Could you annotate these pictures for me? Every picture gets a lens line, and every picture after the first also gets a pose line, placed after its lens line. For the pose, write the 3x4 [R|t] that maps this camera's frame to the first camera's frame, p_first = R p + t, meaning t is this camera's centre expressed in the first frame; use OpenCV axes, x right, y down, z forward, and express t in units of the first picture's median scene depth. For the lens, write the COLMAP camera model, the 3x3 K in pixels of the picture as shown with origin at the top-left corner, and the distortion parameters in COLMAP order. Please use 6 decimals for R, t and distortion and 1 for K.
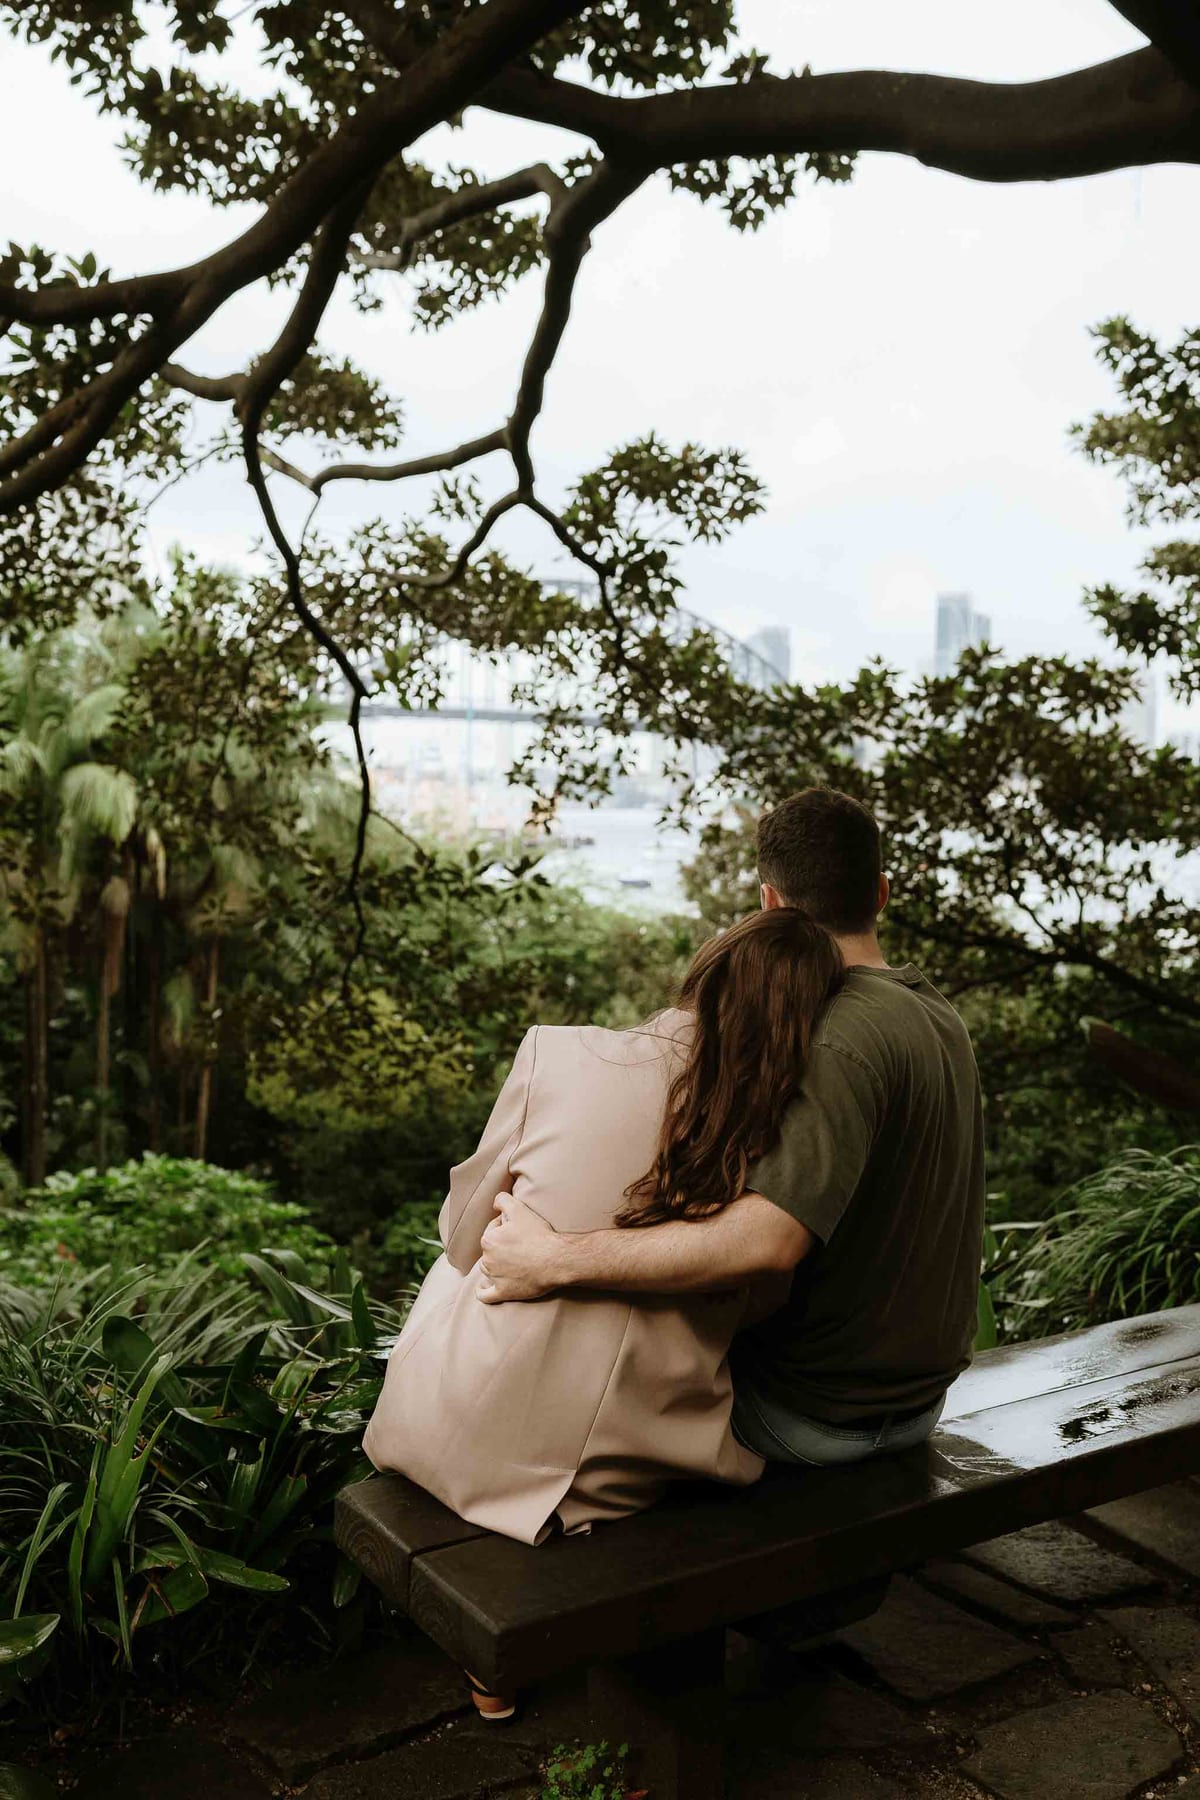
lens RADIAL K [[1751.6, 0, 603.4], [0, 1751.6, 920.8], [0, 0, 1]] dist [-0.026533, 0.154668]
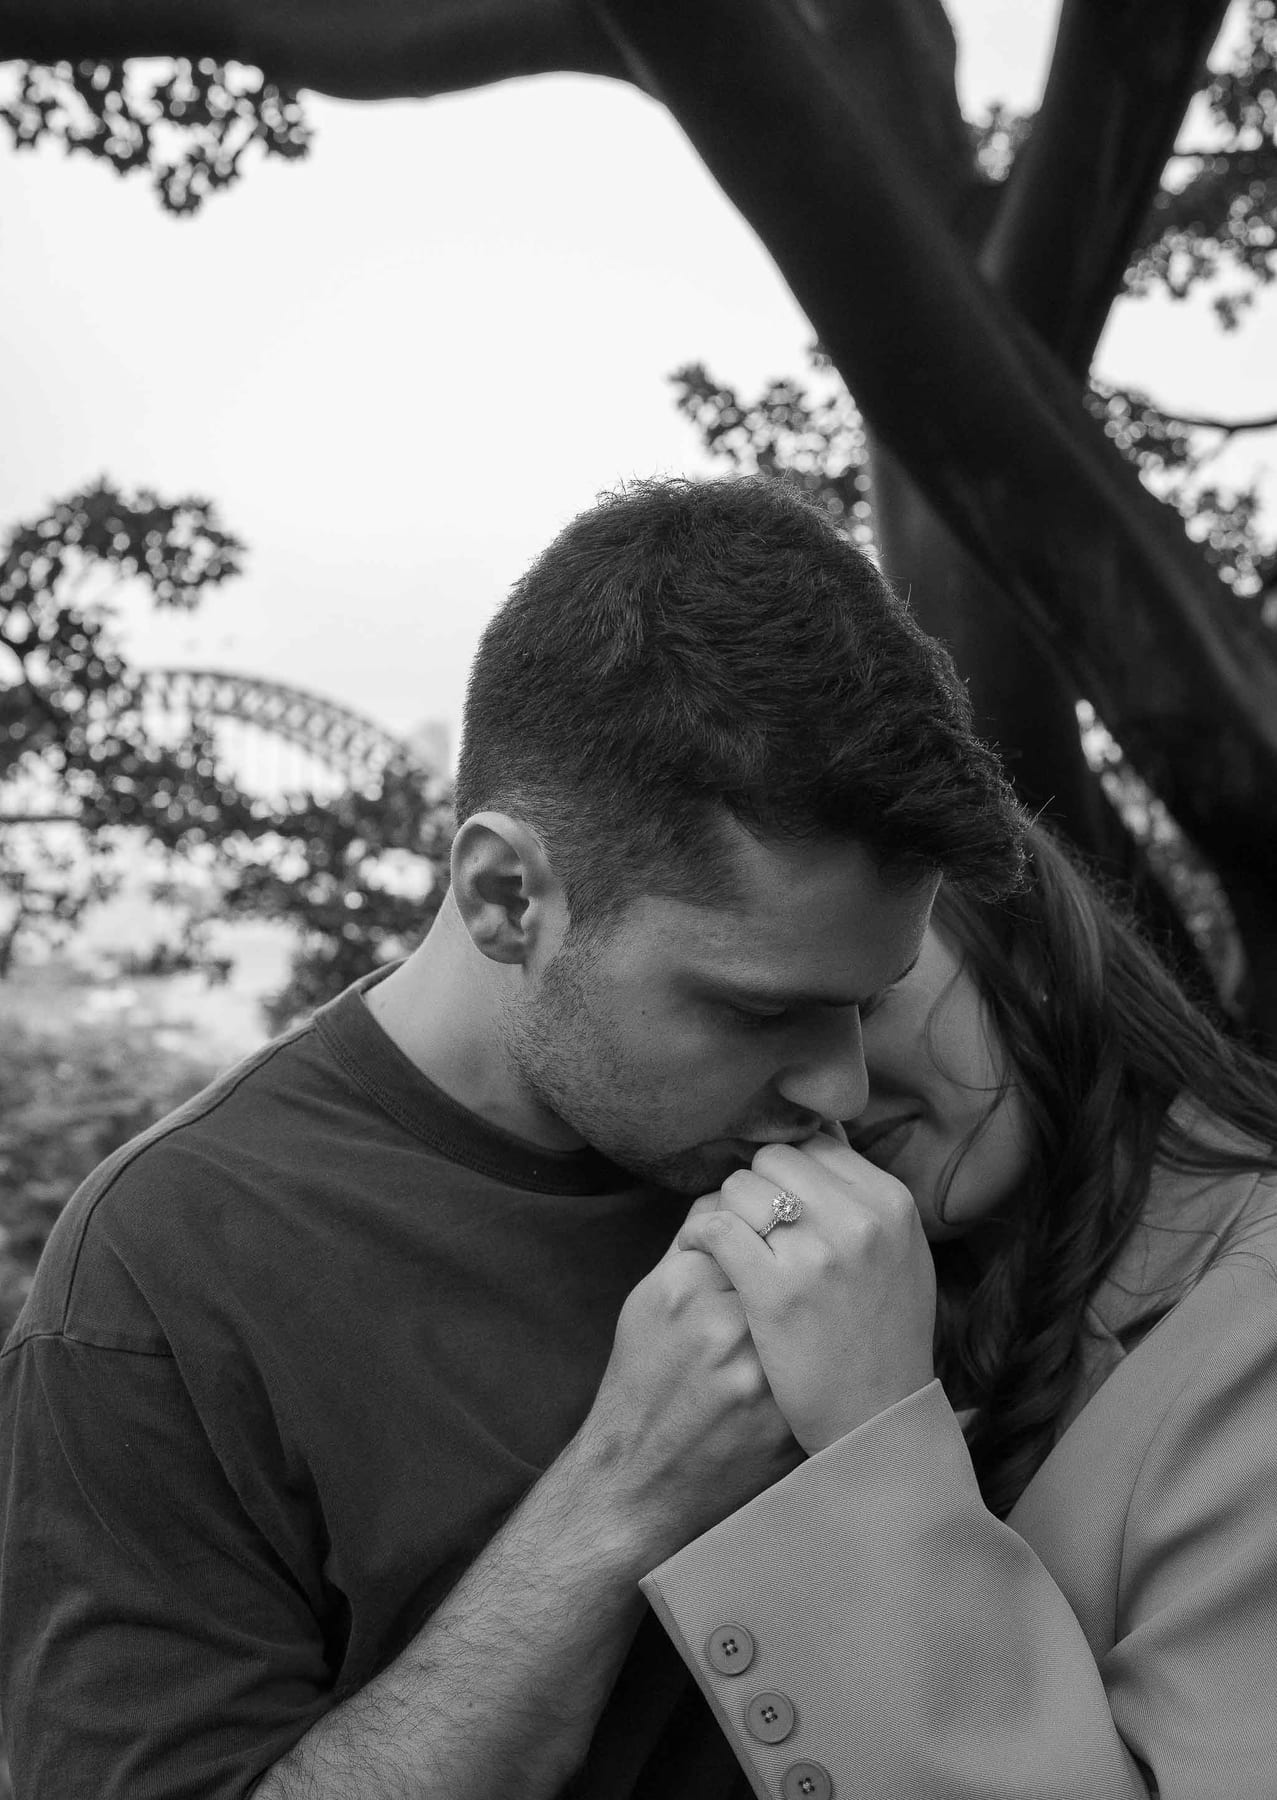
lens RADIAL K [[1908.5, 0, 636.7], [0, 1908.5, 868.0], [0, 0, 1]] dist [-0.000010, 0.151344]
pose [[0.980940, -0.020843, 0.193187, 0.088031], [0.037960, 0.995629, -0.085330, -0.017928], [-0.190565, 0.091037, 0.977444, 0.116549]]
